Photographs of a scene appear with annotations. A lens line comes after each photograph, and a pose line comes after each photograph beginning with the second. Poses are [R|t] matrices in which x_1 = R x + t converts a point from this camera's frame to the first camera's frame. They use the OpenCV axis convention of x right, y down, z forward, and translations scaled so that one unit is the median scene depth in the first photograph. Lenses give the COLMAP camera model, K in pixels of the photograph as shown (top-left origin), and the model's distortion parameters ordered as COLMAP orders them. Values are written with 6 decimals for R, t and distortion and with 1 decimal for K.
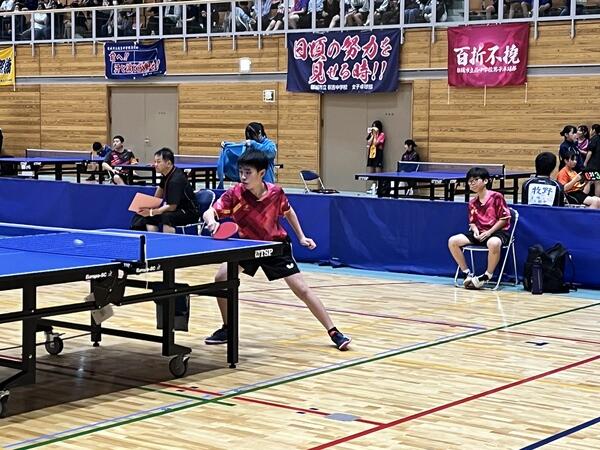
lens RADIAL K [[1265.3, 0, 300.0], [0, 1265.3, 225.0], [0, 0, 1]] dist [0.034120, -0.205853]
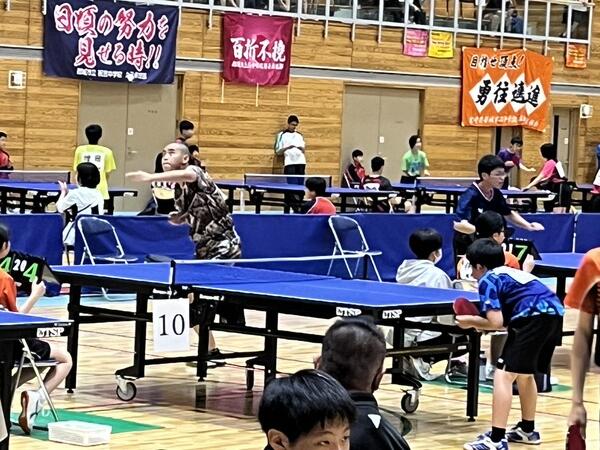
lens RADIAL K [[2301.2, 0, 300.0], [0, 2301.2, 225.0], [0, 0, 1]] dist [-0.131895, 1.788408]
pose [[0.049166, -0.048796, 0.997598, -1.352540], [0.038283, 0.998164, 0.046937, -0.080074], [-0.998057, 0.035883, 0.050943, 0.832025]]
